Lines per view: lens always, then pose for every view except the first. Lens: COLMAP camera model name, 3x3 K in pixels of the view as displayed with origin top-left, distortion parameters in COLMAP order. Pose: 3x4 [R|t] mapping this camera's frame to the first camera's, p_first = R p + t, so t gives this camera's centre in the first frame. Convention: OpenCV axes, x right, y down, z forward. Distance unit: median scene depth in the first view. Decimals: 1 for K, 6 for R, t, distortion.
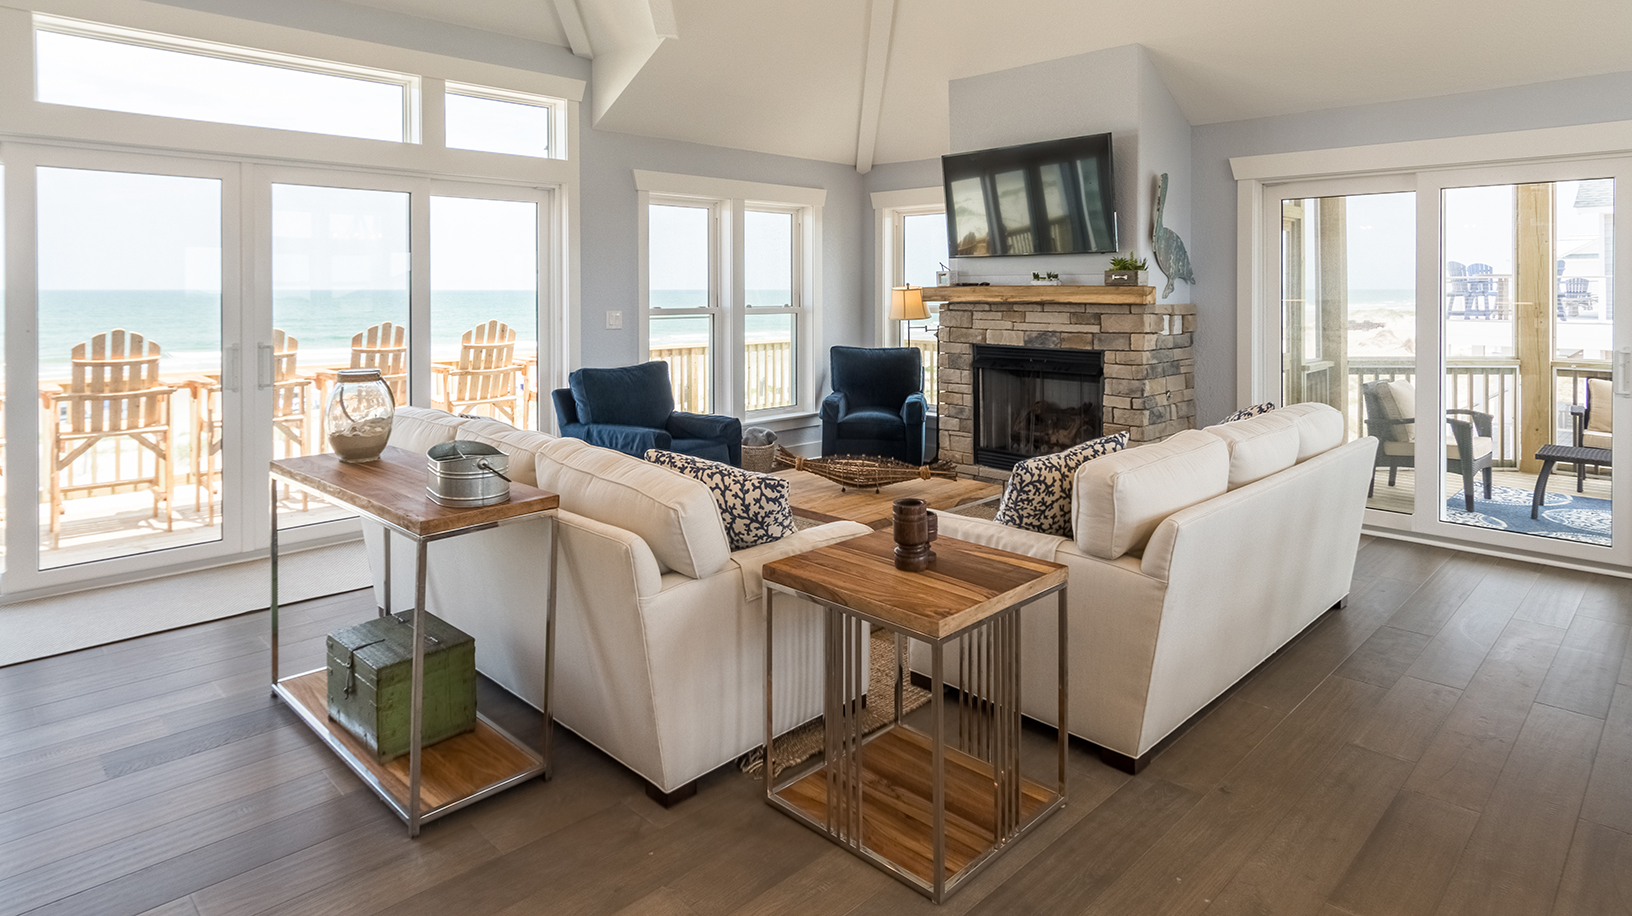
lens RADIAL K [[910.6, 0, 797.3], [0, 910.6, 296.5], [0, 0, 1]] dist [0.006395, -0.000100]
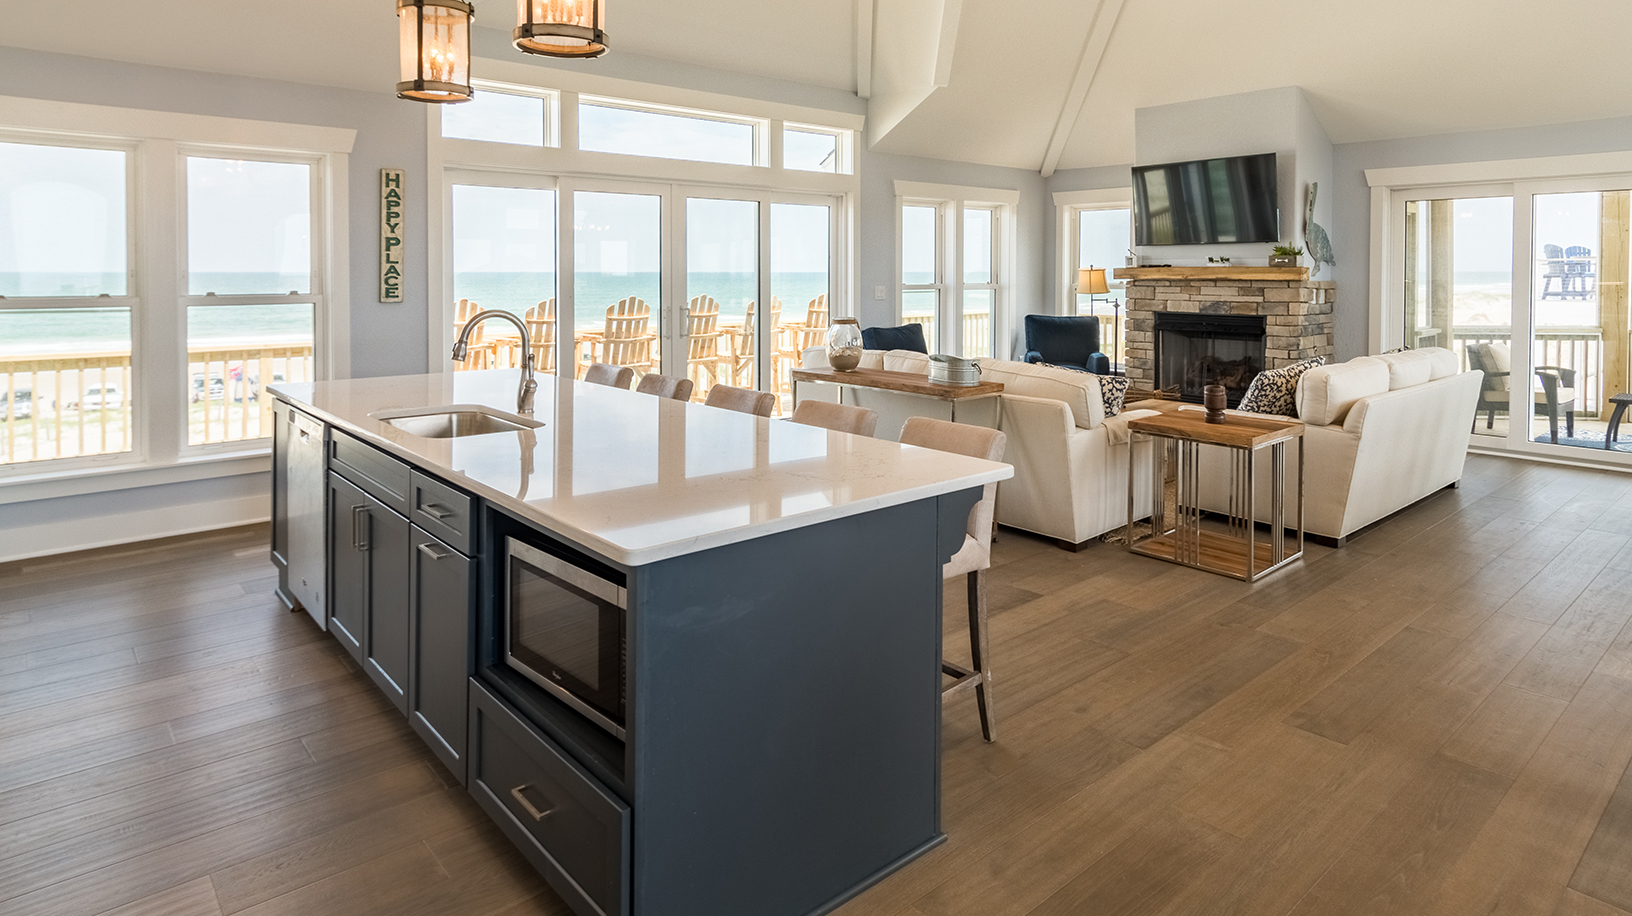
lens RADIAL K [[905.3, 0, 788.2], [0, 905.3, 293.2], [0, 0, 1]] dist [-0.004579, -0.000213]
pose [[0.996720, 0.001784, -0.080905, -0.237114], [-0.000474, 0.999869, 0.016203, 0.005096], [0.080923, -0.016111, 0.996590, -0.351189]]
